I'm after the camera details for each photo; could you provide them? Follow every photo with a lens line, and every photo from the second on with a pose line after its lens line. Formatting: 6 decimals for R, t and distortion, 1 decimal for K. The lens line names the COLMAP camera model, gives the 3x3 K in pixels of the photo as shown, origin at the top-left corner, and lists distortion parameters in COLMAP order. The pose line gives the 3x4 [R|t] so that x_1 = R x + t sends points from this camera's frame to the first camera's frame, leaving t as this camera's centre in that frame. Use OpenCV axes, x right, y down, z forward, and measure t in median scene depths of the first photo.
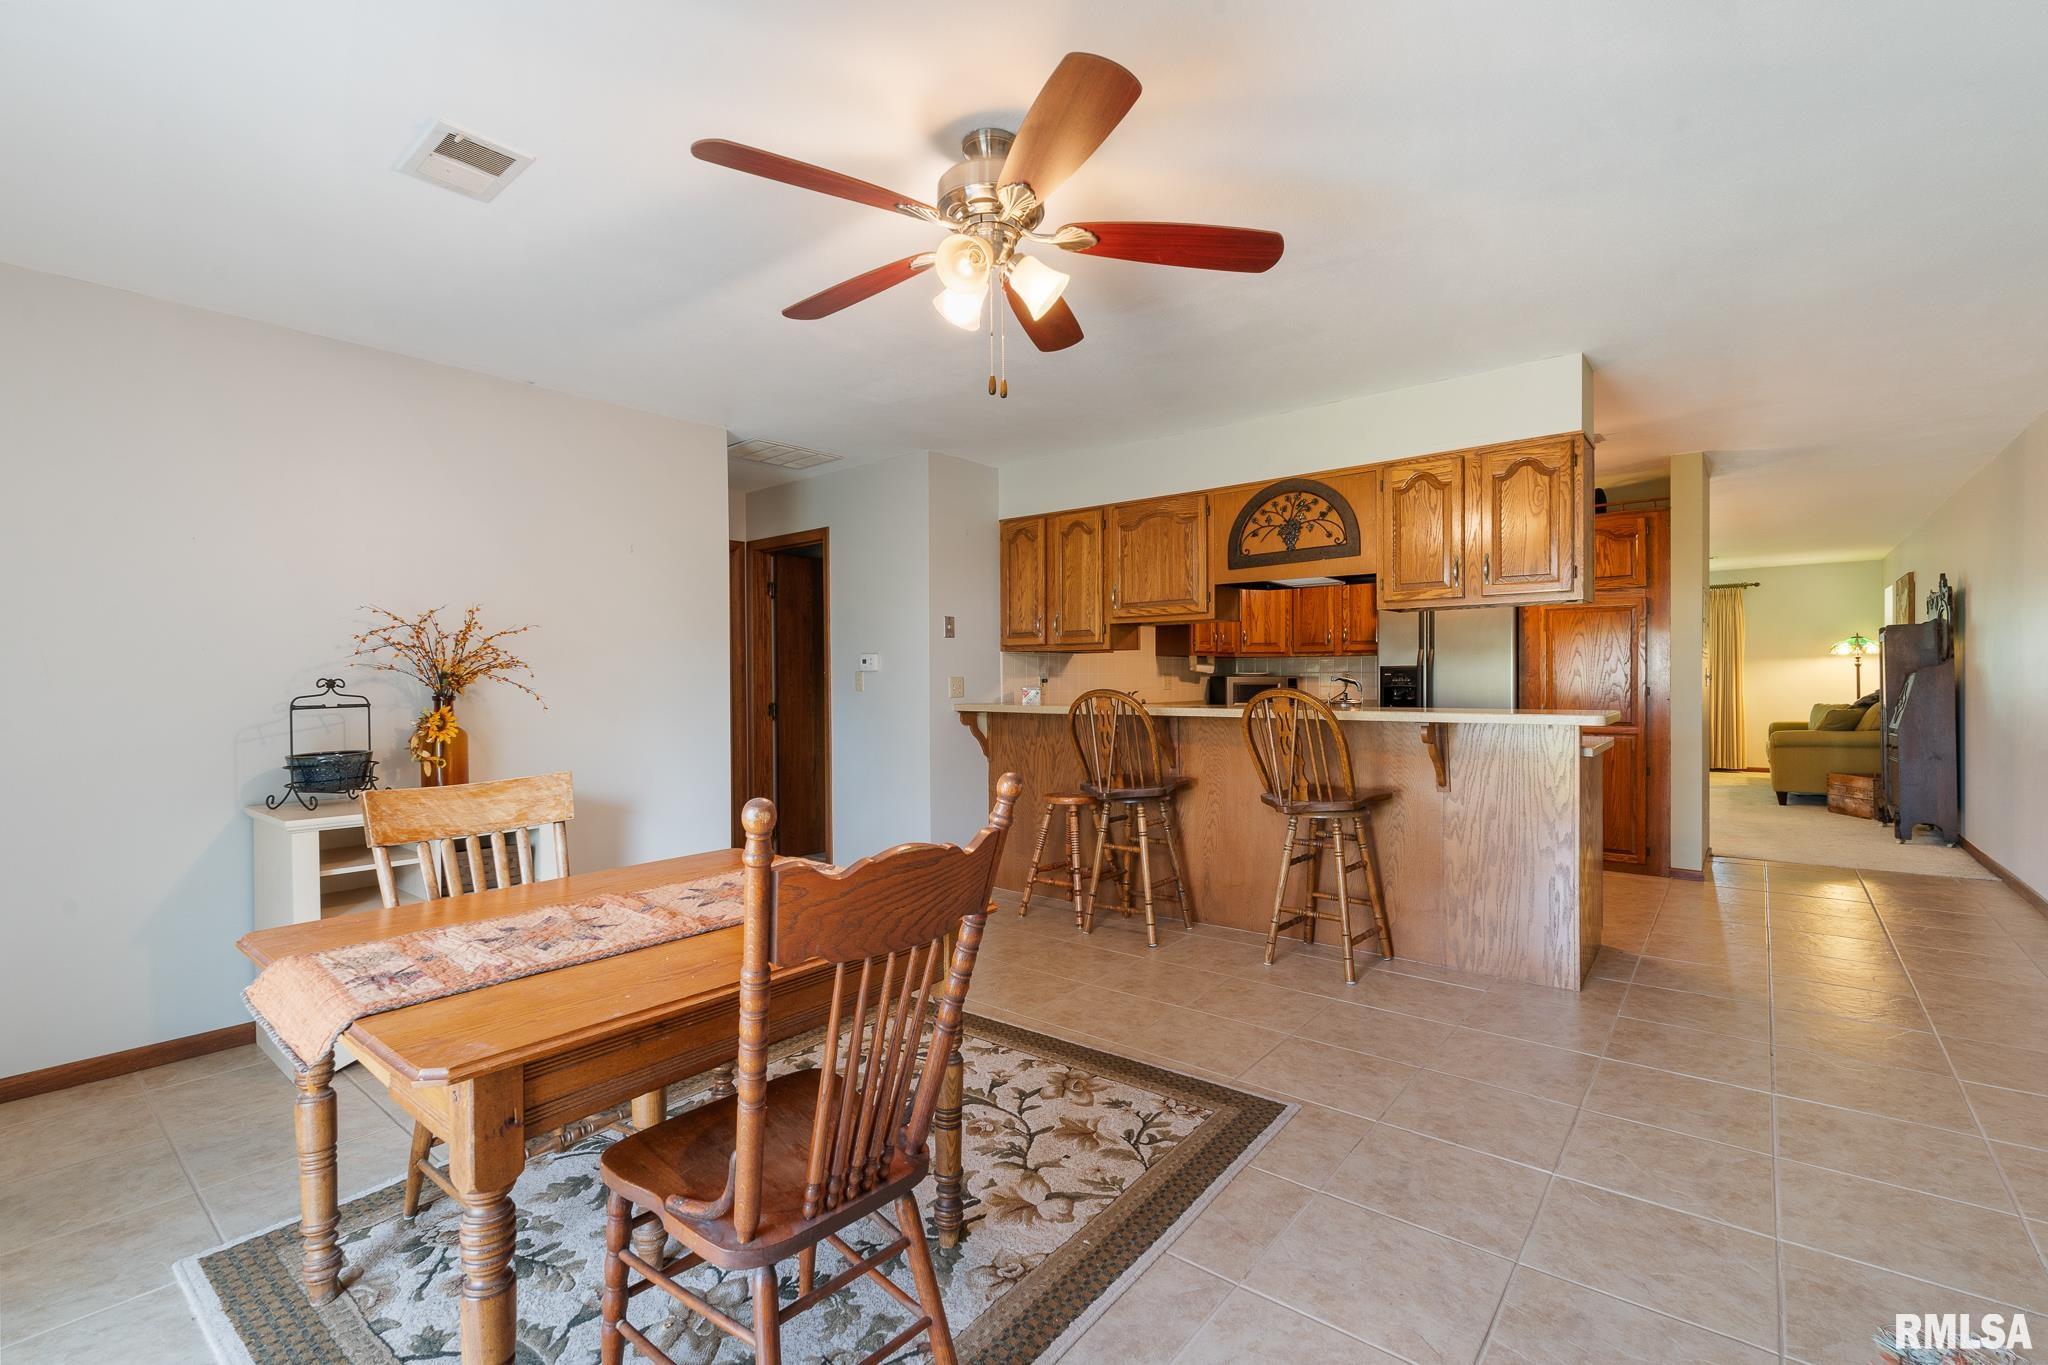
lens RADIAL K [[910.2, 0, 1028.6], [0, 910.2, 679.9], [0, 0, 1]] dist [0.000753, 0.000047]
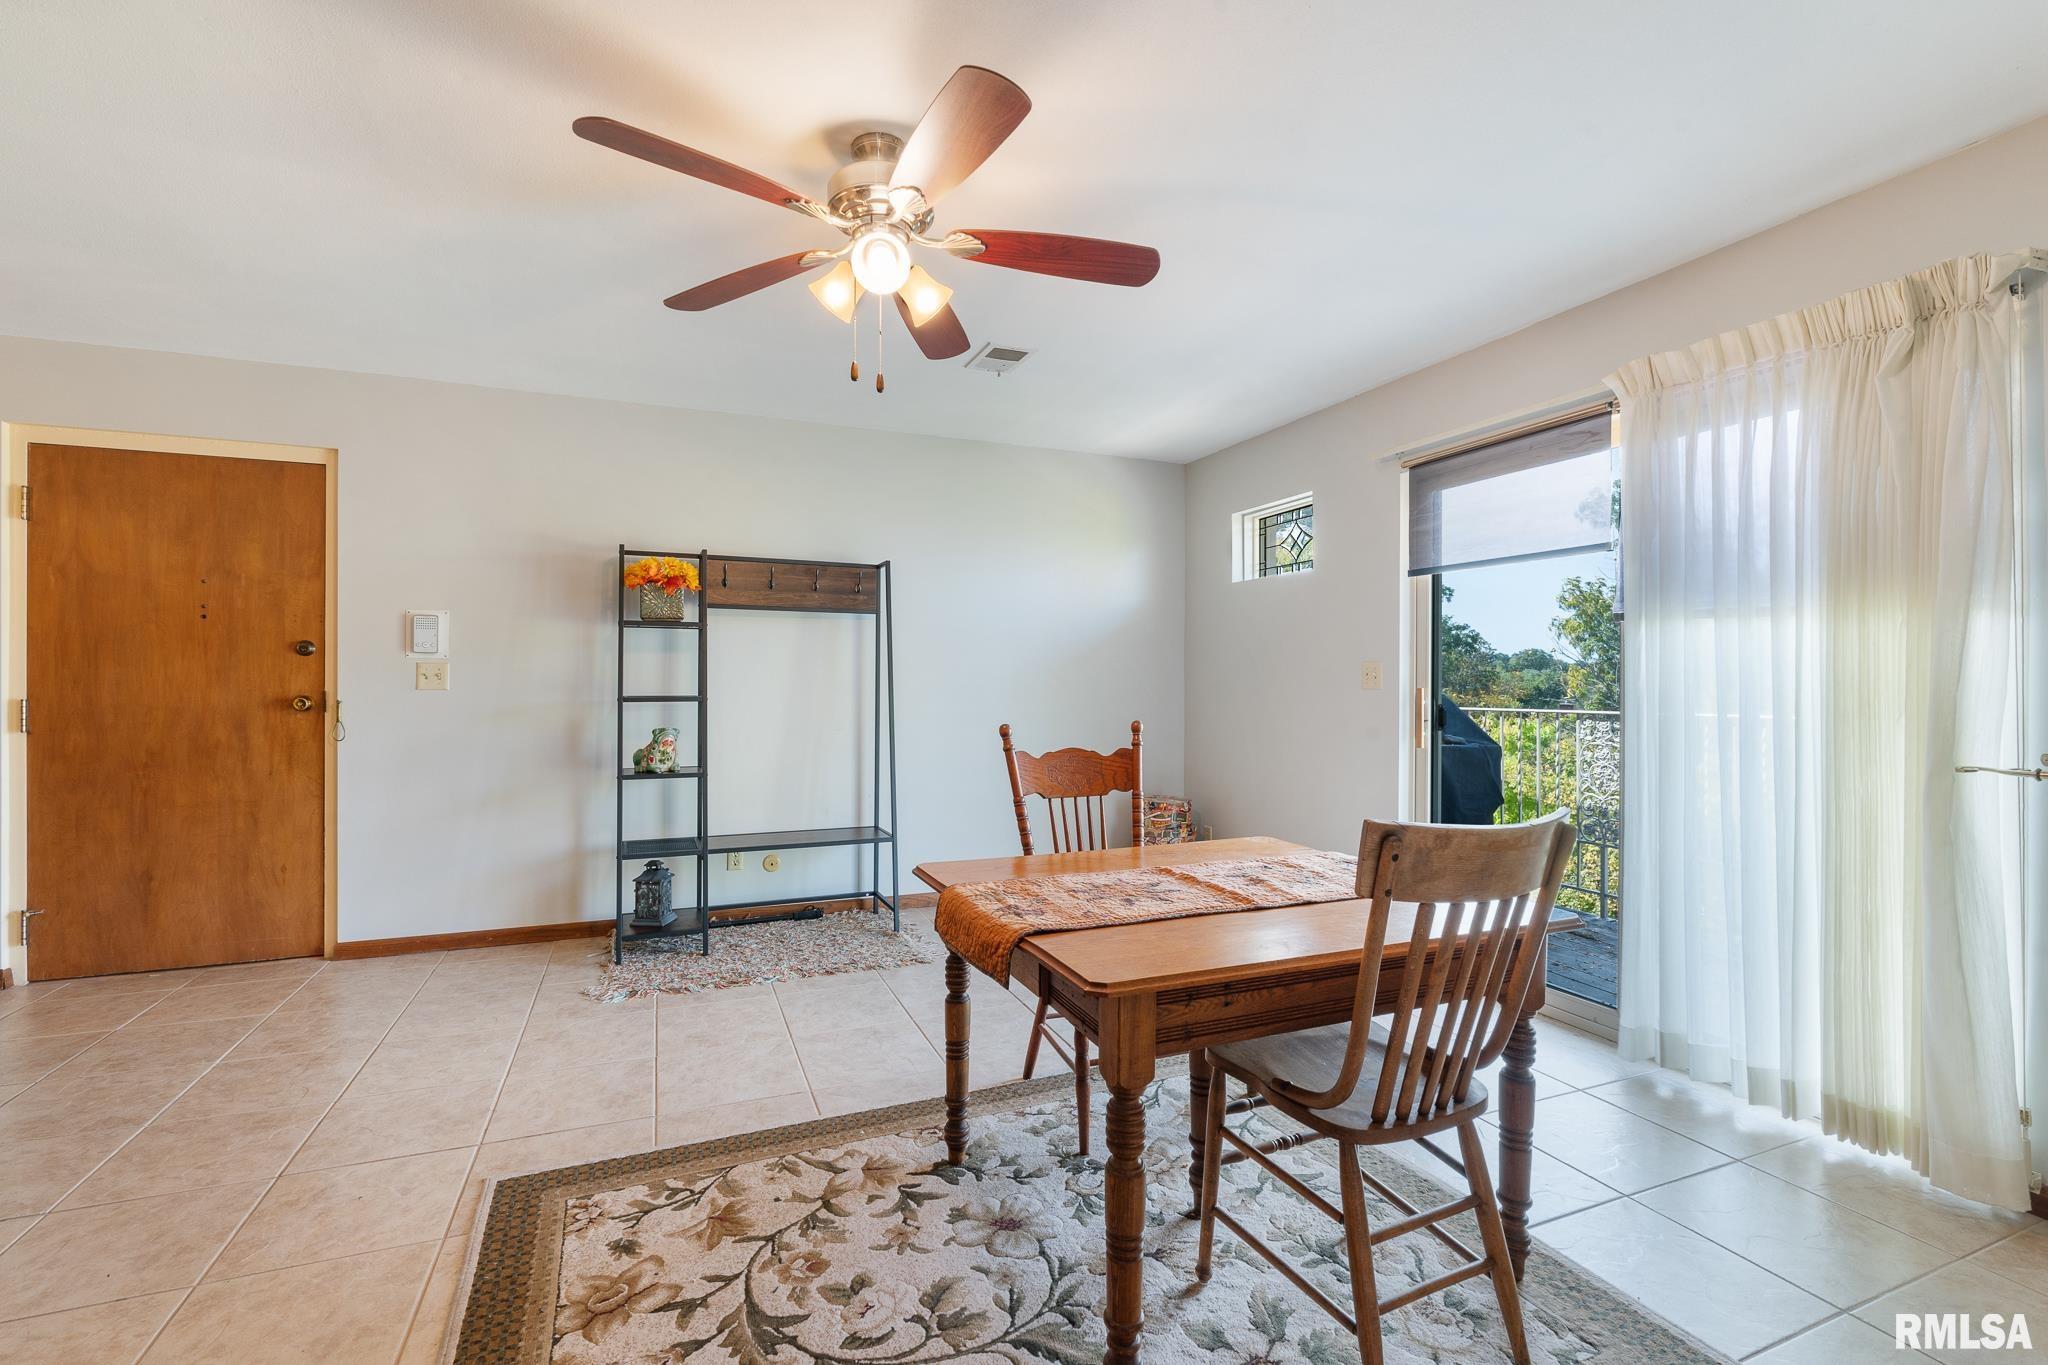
lens RADIAL K [[910.2, 0, 1024.0], [0, 910.2, 680.9], [0, 0, 1]] dist [0.000753, 0.000047]
pose [[-0.877890, 0.006765, 0.478814, -0.536630], [0.008395, 0.999964, 0.001264, 0.009264], [-0.478788, 0.005129, -0.877916, 1.473506]]
